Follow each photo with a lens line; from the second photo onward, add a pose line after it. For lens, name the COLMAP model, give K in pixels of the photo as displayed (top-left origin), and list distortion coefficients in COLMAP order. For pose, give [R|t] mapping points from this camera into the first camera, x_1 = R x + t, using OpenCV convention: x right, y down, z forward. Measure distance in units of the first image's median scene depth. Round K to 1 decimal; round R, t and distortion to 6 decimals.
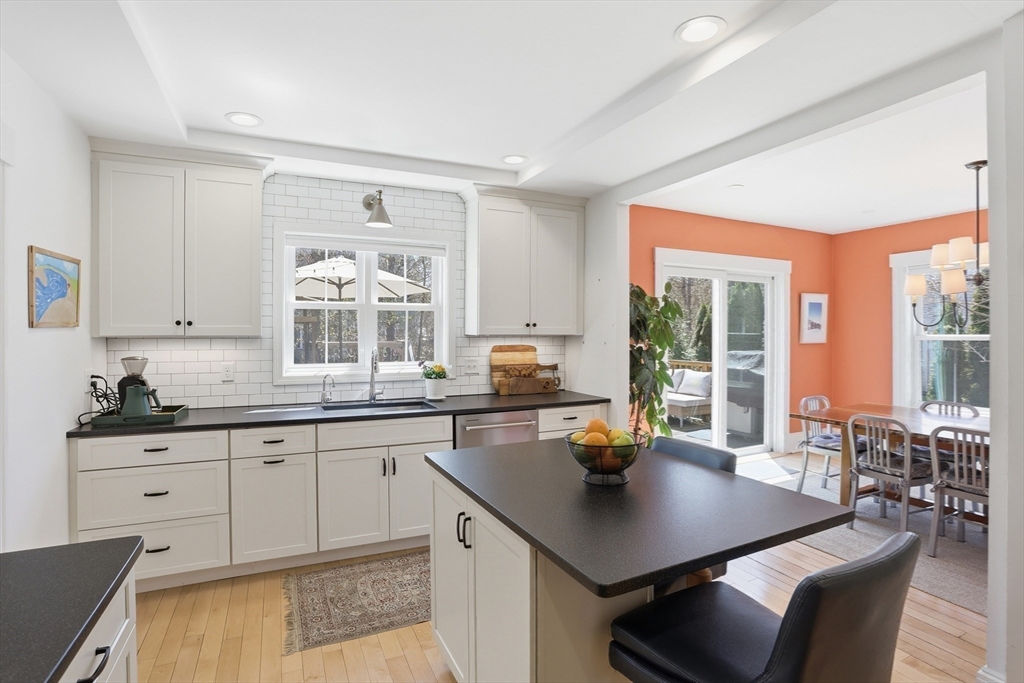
lens RADIAL K [[508.8, 0, 514.5], [0, 508.8, 332.6], [0, 0, 1]] dist [-0.044884, 0.012210]
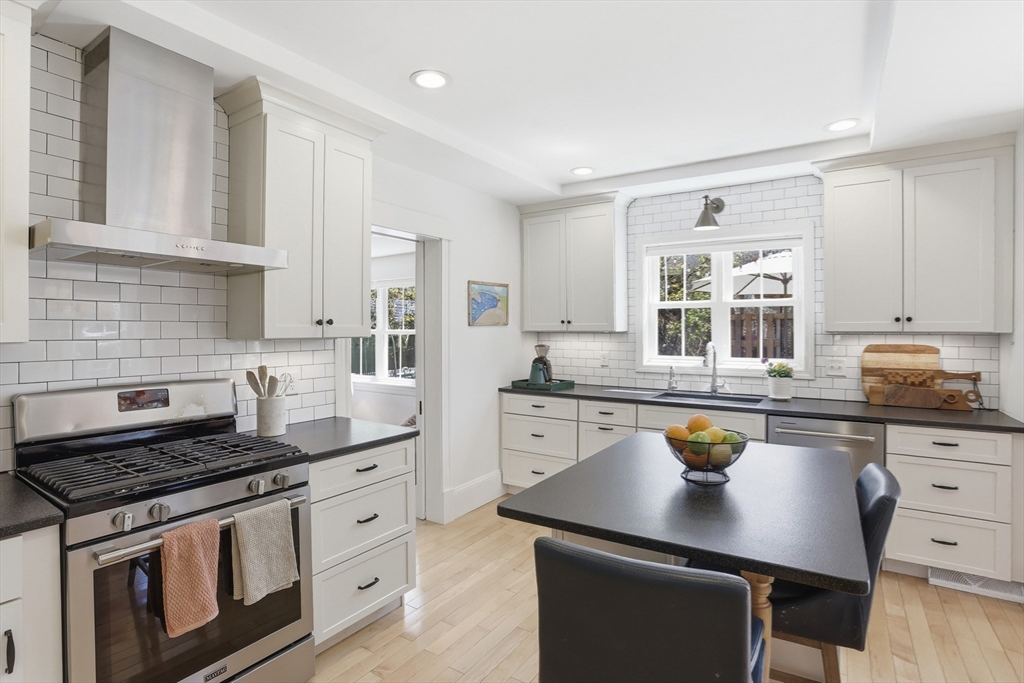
lens RADIAL K [[508.8, 0, 532.7], [0, 508.8, 338.3], [0, 0, 1]] dist [-0.044884, 0.012210]
pose [[0.547573, 0.015692, -0.836611, 0.391055], [-0.000538, 0.999831, 0.018401, 0.000385], [0.836758, -0.009626, 0.547488, 0.099133]]
